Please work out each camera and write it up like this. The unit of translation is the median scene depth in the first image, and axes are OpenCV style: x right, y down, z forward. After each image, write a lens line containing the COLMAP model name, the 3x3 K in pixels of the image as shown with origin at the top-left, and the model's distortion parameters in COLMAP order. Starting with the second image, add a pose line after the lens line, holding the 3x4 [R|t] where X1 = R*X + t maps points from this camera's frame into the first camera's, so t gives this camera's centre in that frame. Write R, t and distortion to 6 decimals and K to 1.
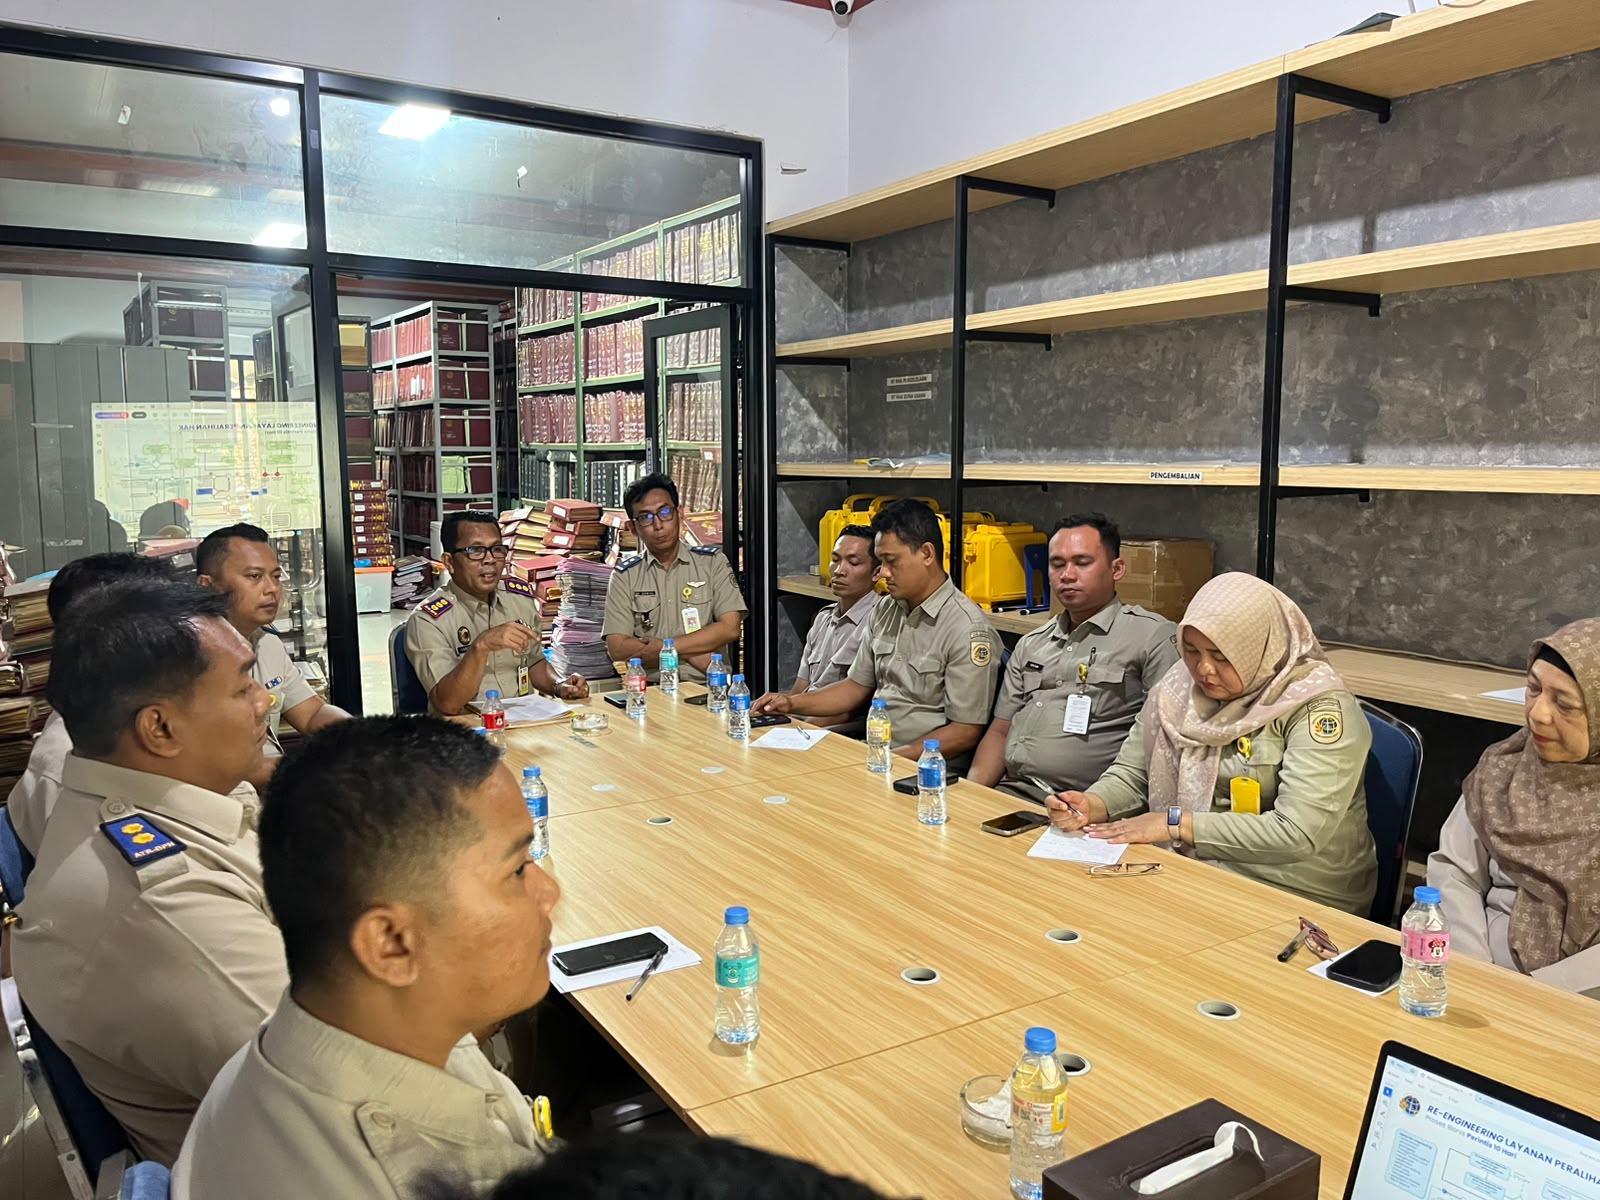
lens RADIAL K [[1199.7, 0, 784.3], [0, 1199.7, 604.3], [0, 0, 1]] dist [0.019237, -0.002833]
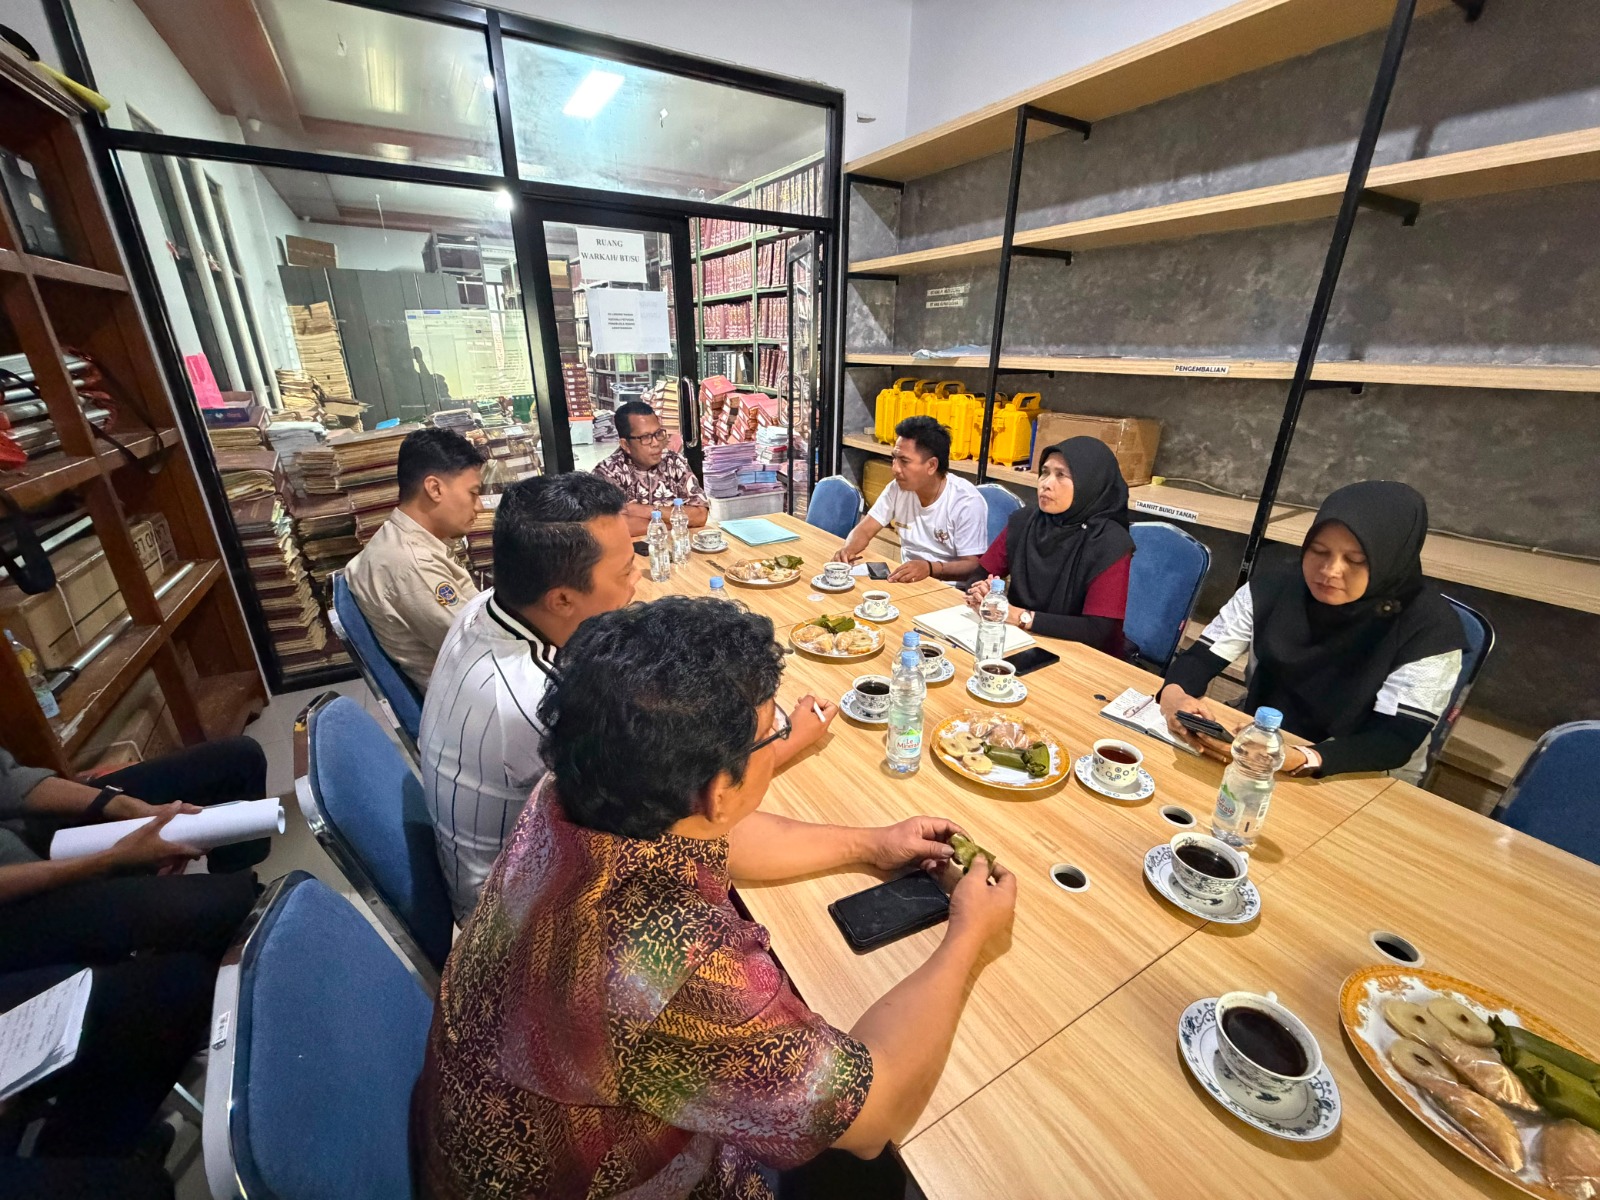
lens RADIAL K [[629.9, 0, 788.3], [0, 629.9, 602.9], [0, 0, 1]] dist [-0.005549, 0.000977]
pose [[0.999502, 0.019854, -0.024510, -0.063175], [-0.012894, 0.966333, 0.256971, -0.027493], [0.028787, -0.256527, 0.966108, 0.237609]]
